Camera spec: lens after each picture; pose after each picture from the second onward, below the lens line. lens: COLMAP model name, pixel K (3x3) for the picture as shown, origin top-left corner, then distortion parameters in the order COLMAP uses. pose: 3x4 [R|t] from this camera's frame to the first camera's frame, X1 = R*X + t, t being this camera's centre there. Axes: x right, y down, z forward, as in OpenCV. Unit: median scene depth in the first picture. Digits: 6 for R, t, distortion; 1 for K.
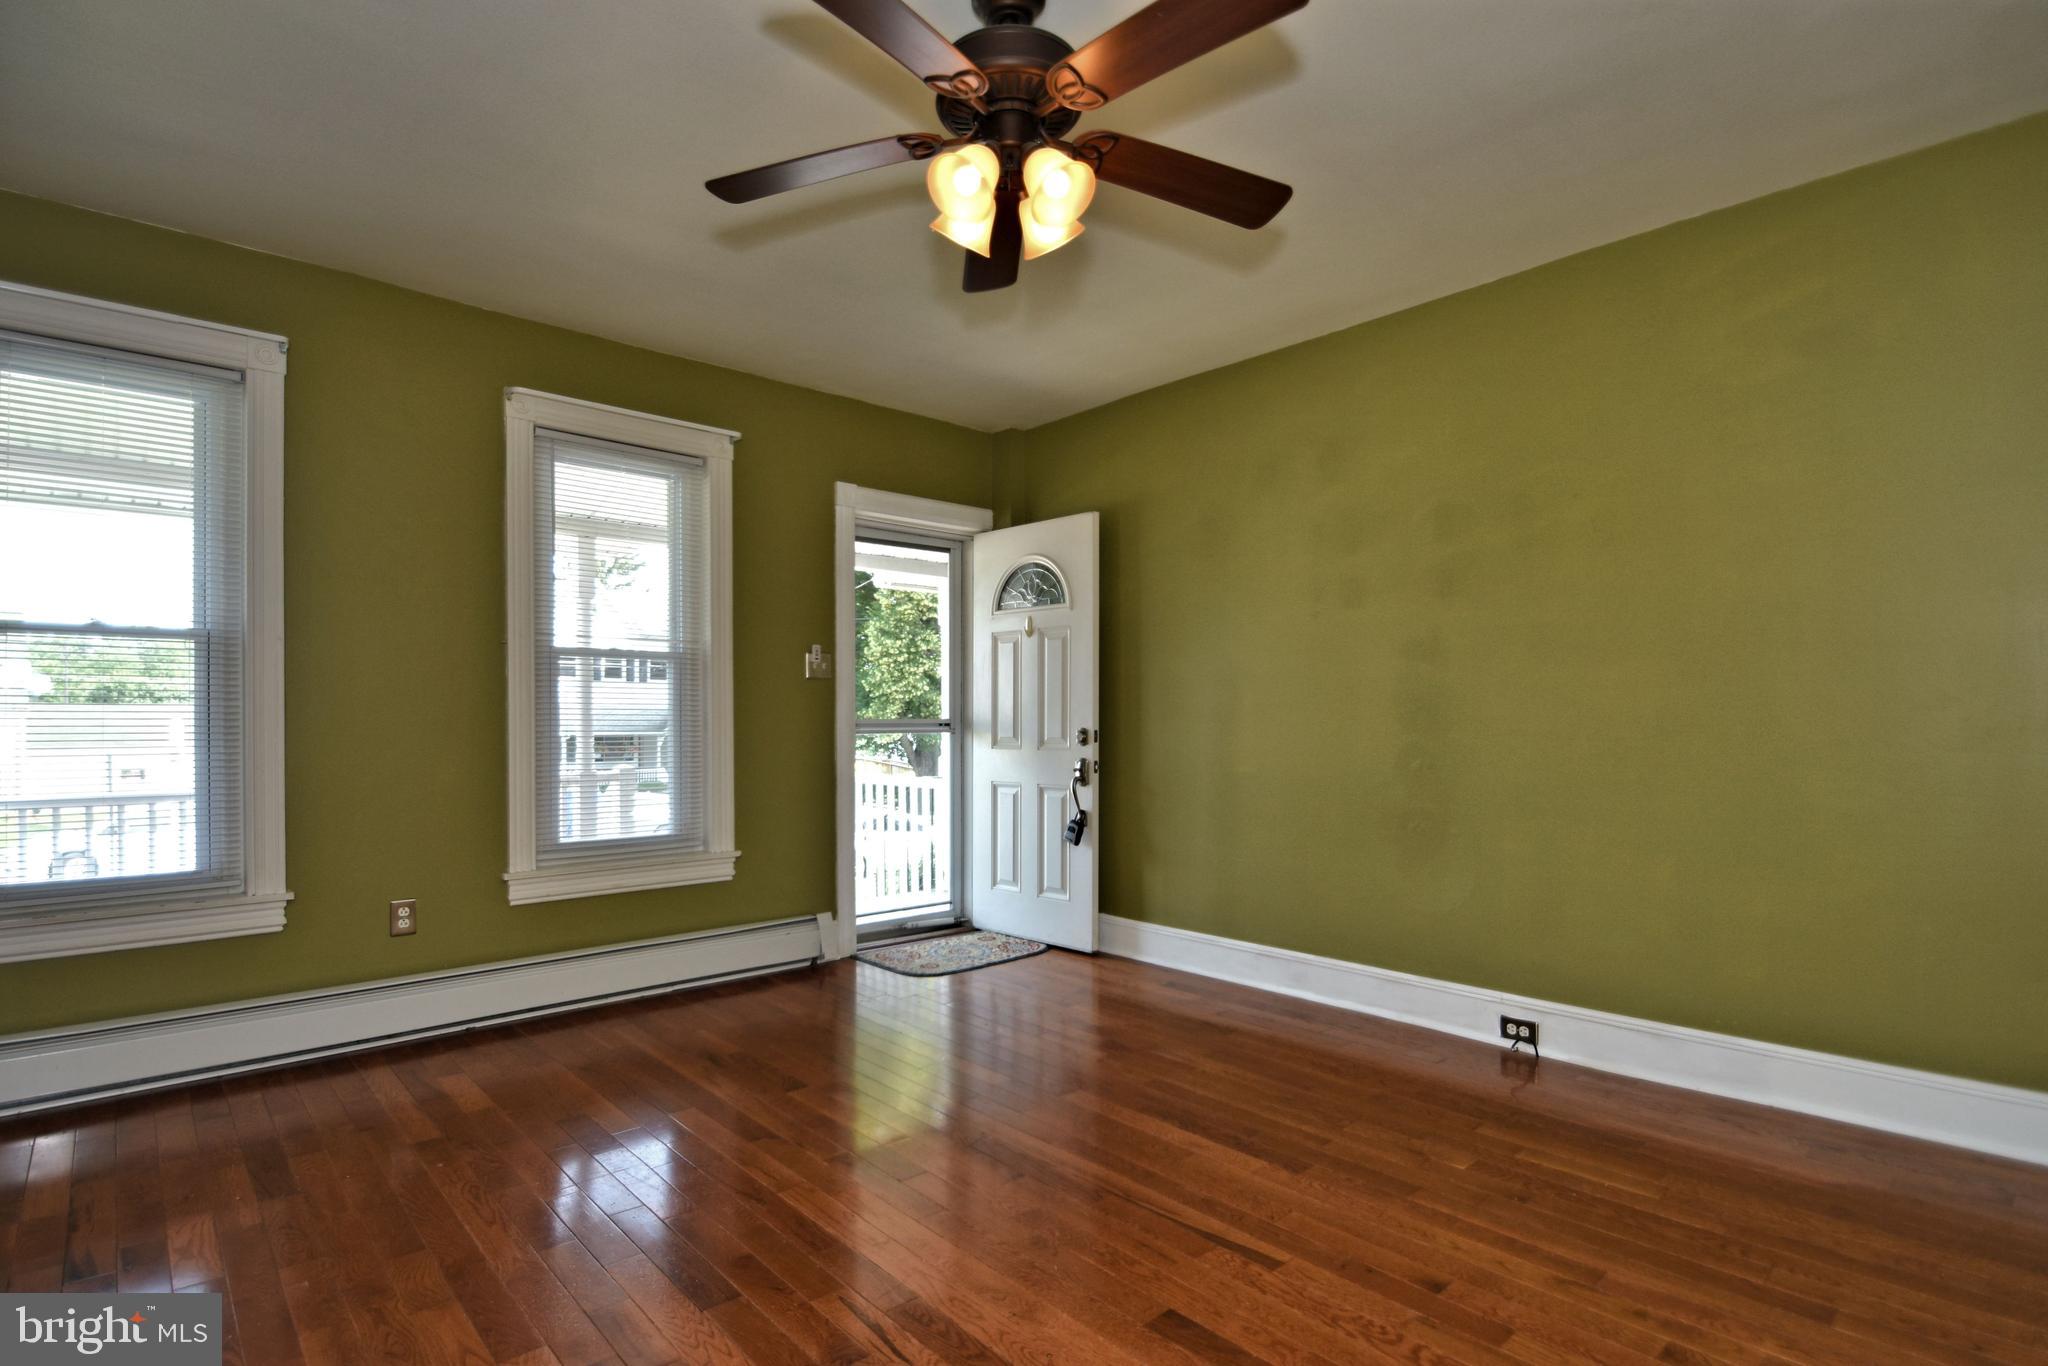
lens RADIAL K [[1033.1, 0, 1019.1], [0, 1033.1, 730.2], [0, 0, 1]] dist [0.000385, -0.000400]
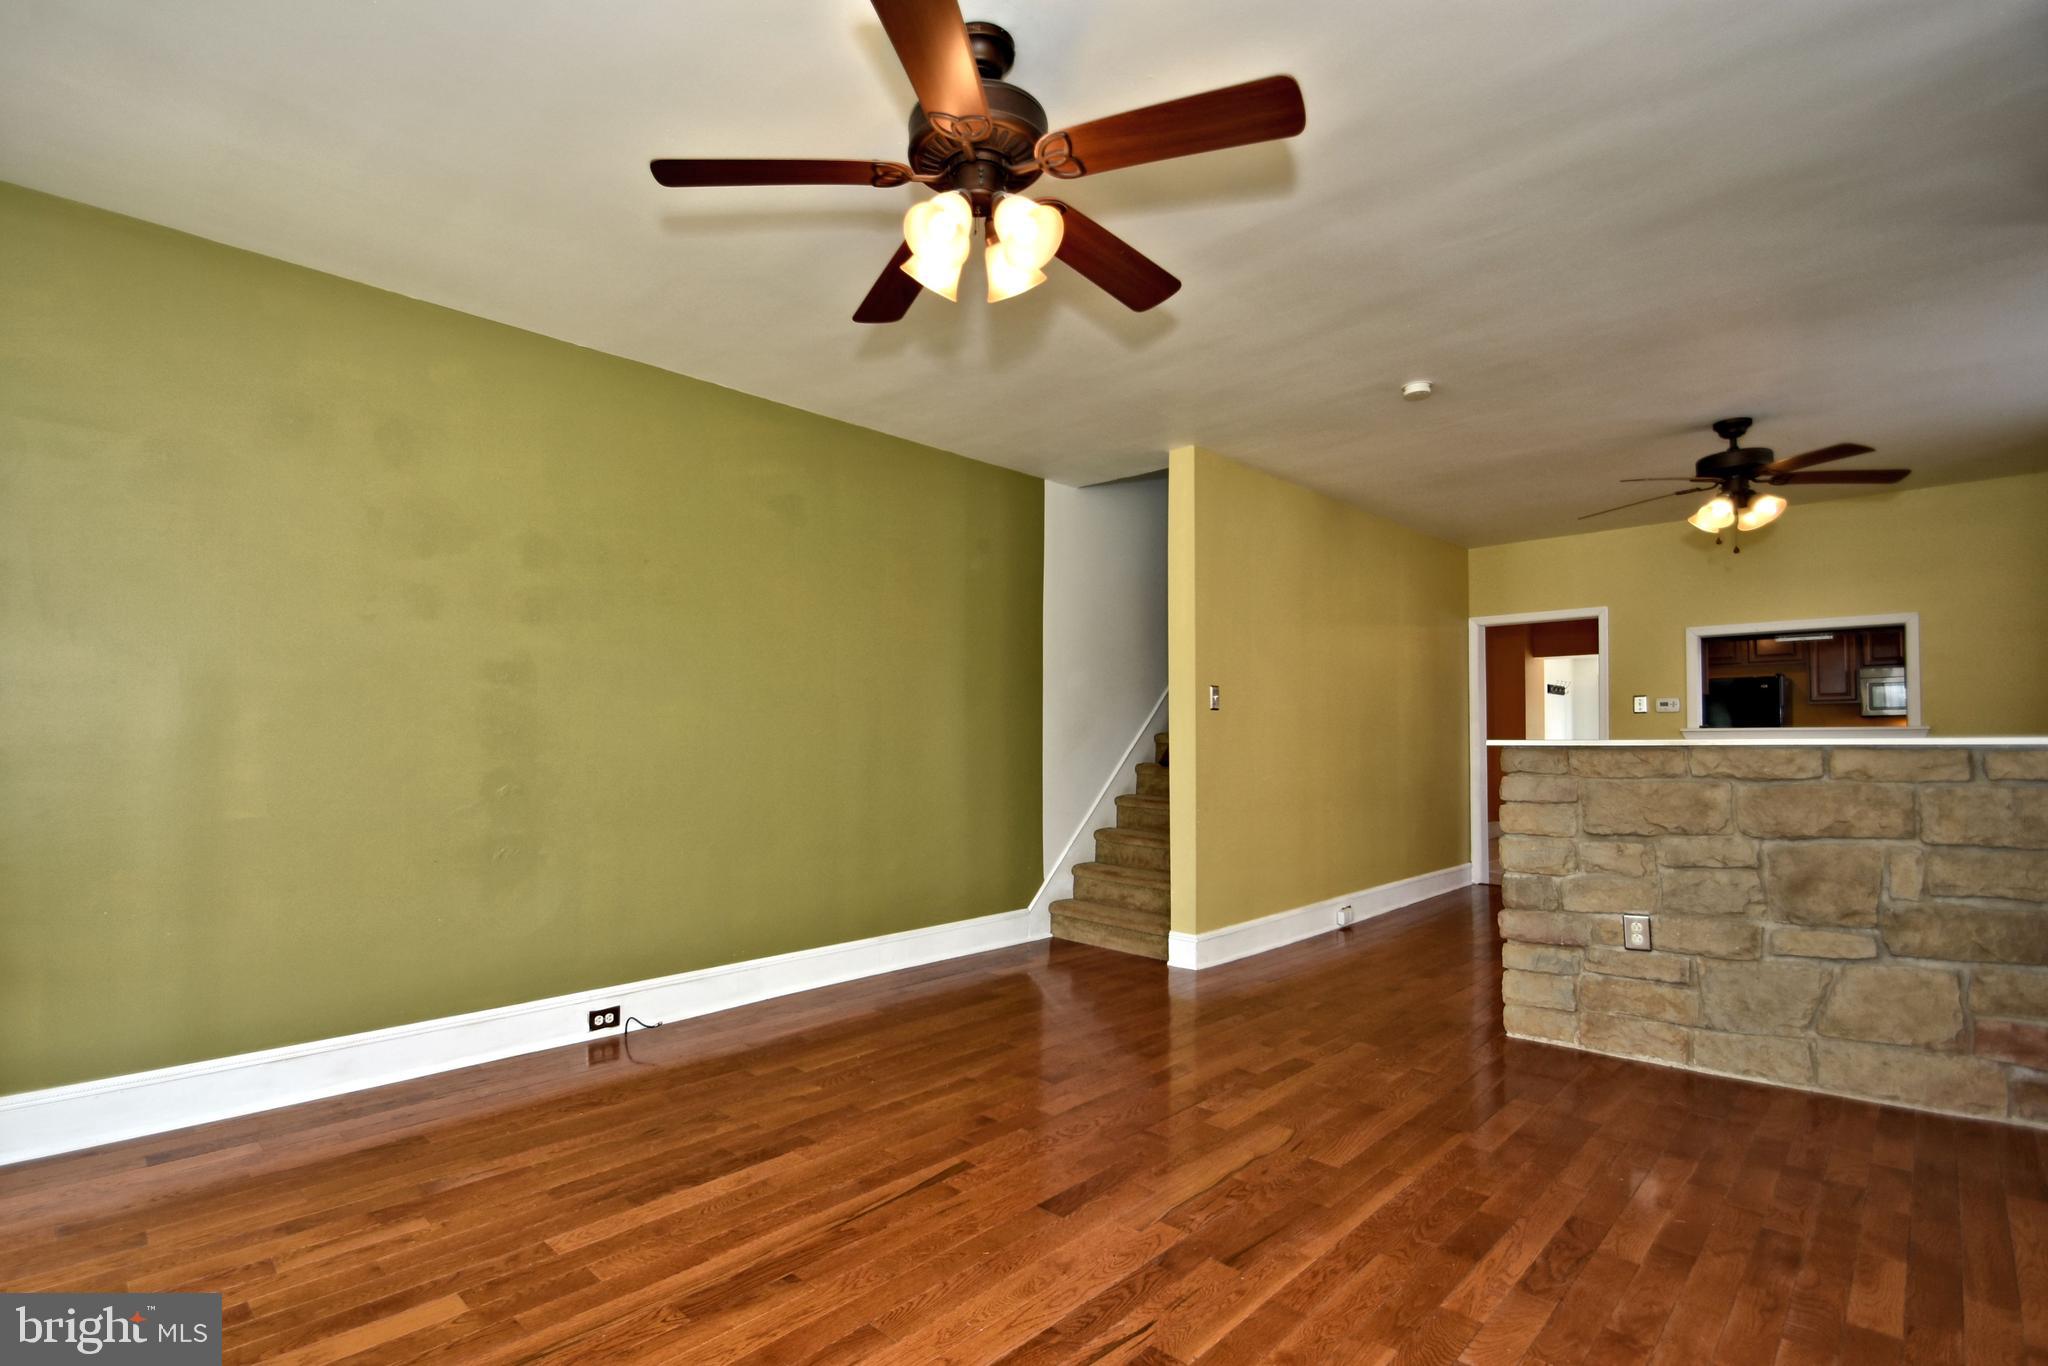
lens RADIAL K [[928.1, 0, 1008.3], [0, 928.1, 728.7], [0, 0, 1]] dist [-0.000893, -0.000174]
pose [[-0.064968, 0.013848, 0.997791, -0.568945], [0.014727, 0.999808, -0.012917, -0.007568], [-0.997779, 0.013855, -0.065160, 0.627002]]
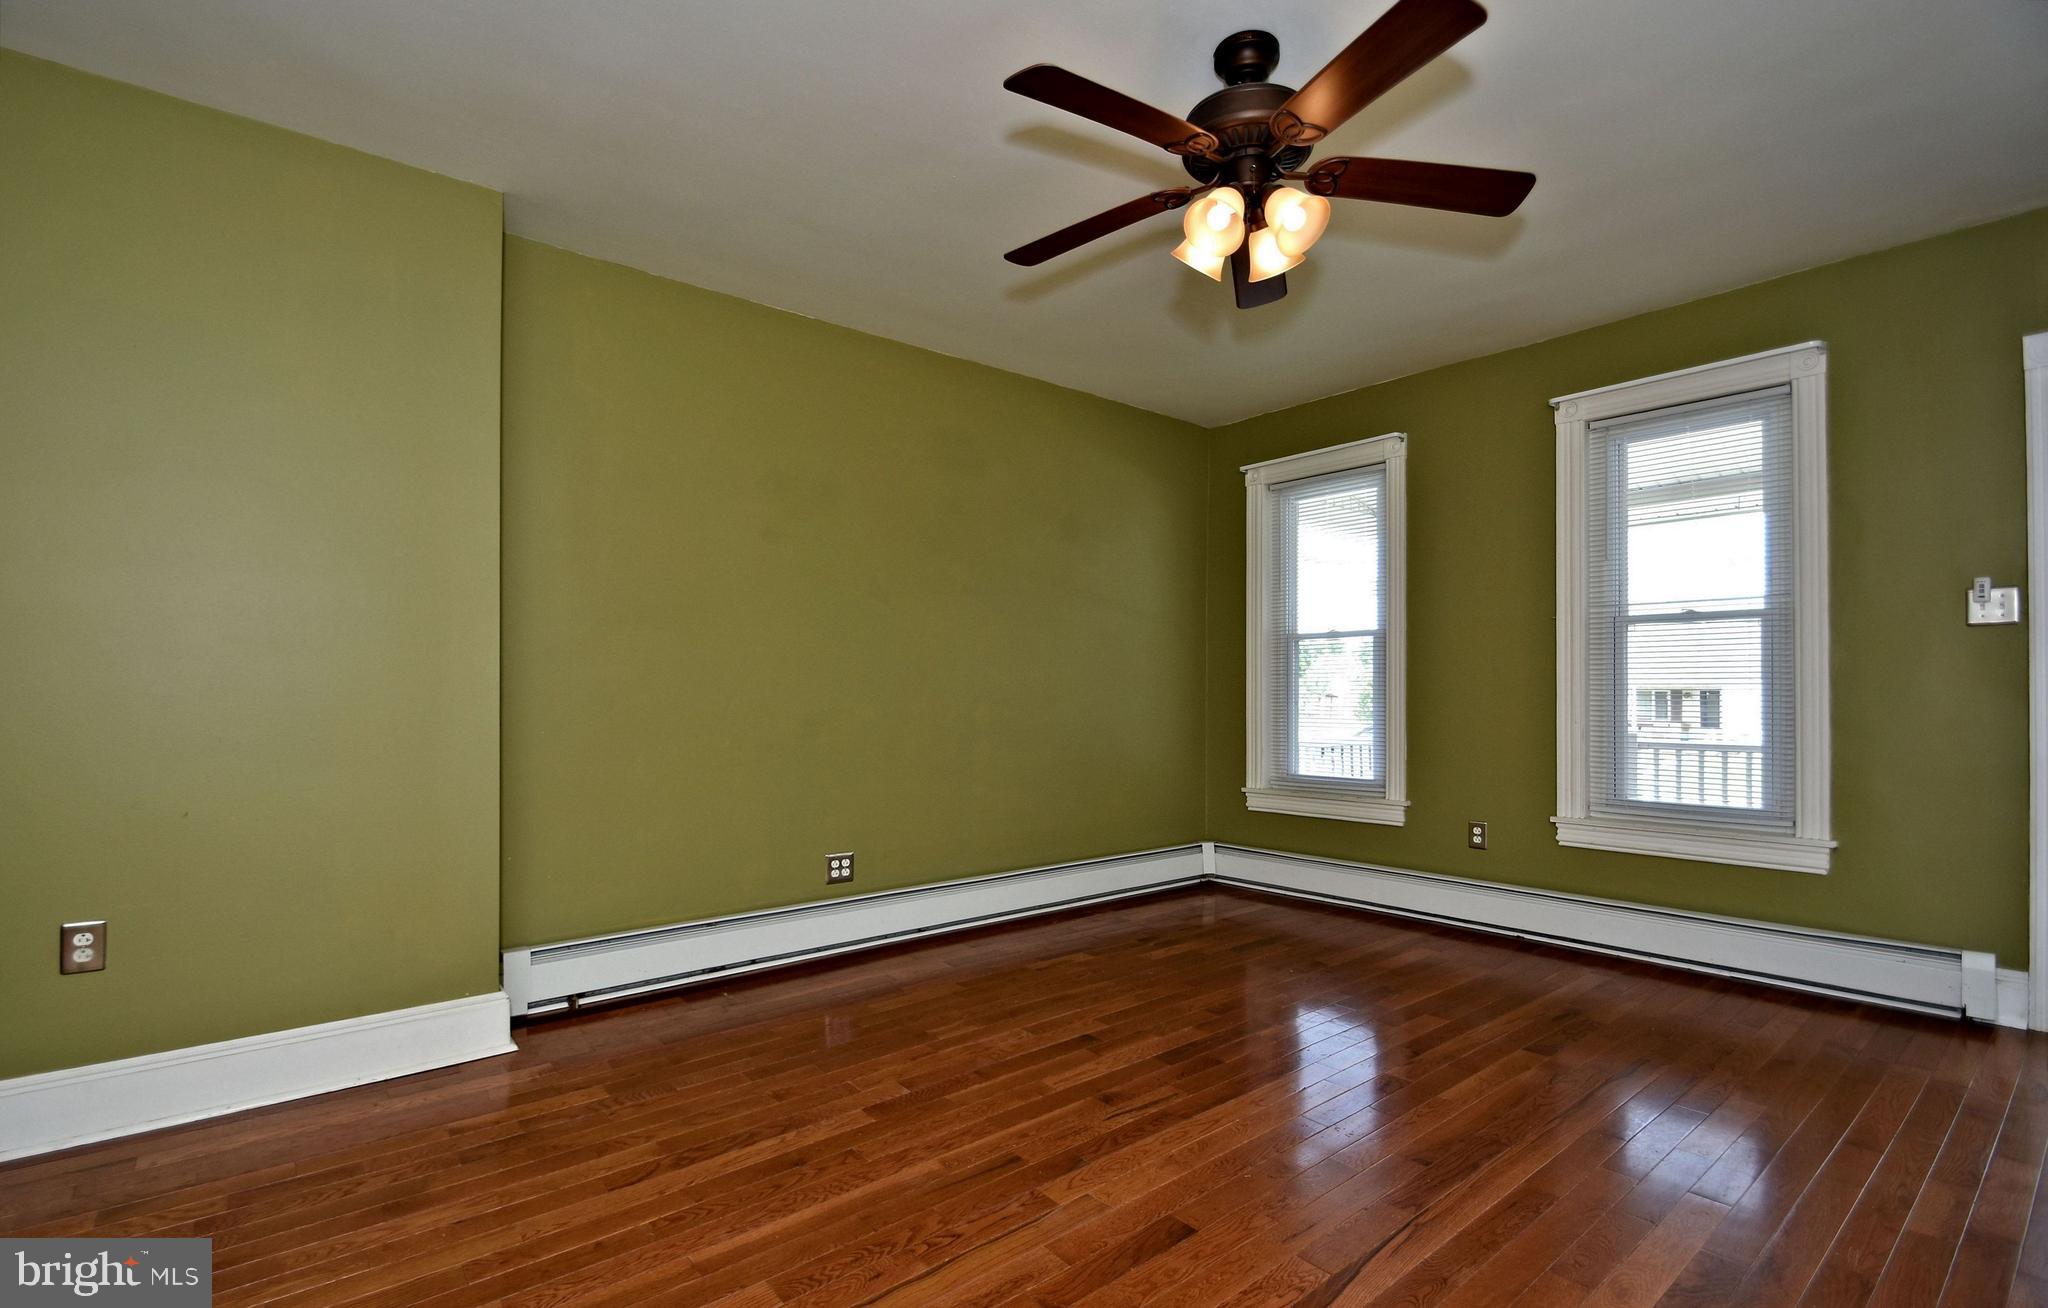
lens RADIAL K [[979.3, 0, 1031.0], [0, 979.3, 675.8], [0, 0, 1]] dist [-0.042598, 0.000129]
pose [[-0.061567, -0.013169, -0.998016, 0.657165], [-0.012519, 0.999844, -0.012421, 0.002169], [0.998024, 0.011730, -0.061722, 0.503071]]
